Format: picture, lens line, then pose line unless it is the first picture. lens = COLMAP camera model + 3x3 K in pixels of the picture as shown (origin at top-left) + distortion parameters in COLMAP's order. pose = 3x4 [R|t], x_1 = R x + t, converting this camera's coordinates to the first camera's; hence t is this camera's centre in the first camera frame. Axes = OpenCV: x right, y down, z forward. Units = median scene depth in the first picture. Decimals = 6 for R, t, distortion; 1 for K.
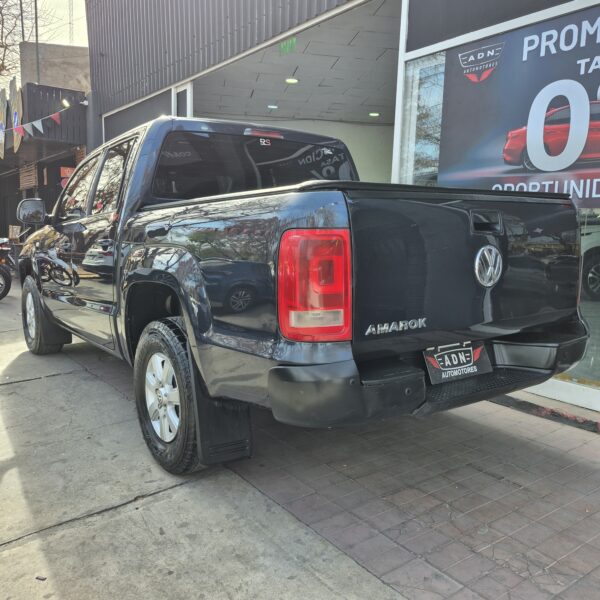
lens RADIAL K [[552.7, 0, 299.7], [0, 552.7, 294.3], [0, 0, 1]] dist [0.072951, -0.096333]
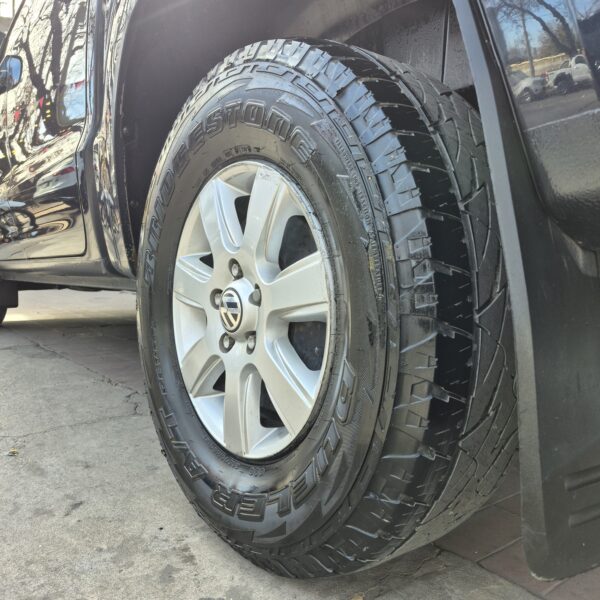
lens RADIAL K [[552.7, 0, 299.7], [0, 552.7, 294.3], [0, 0, 1]] dist [0.072951, -0.096333]
pose [[0.999261, 0.016386, 0.034784, -0.218727], [-0.014272, 0.998086, -0.060170, 0.189406], [-0.035703, 0.059629, 0.997582, 0.679198]]
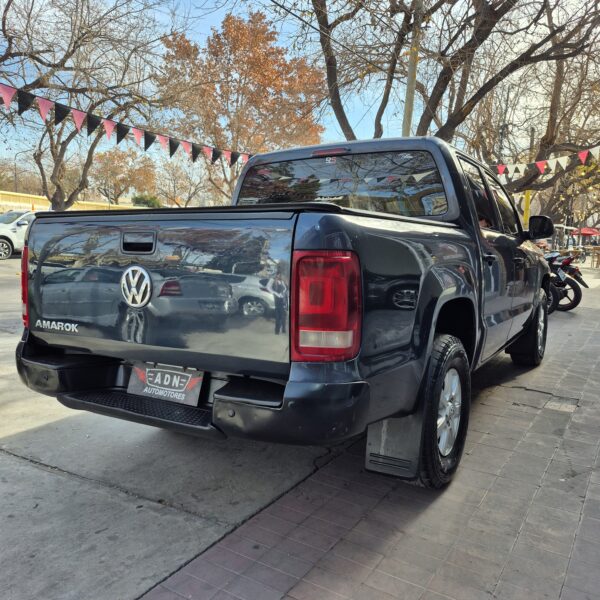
lens RADIAL K [[555.9, 0, 292.3], [0, 555.9, 287.1], [0, 0, 1]] dist [0.068112, -0.090867]
pose [[0.402425, 0.102240, -0.909726, 1.067173], [-0.095029, 0.993041, 0.069567, -0.115637], [0.910507, 0.058455, 0.409340, 0.674614]]
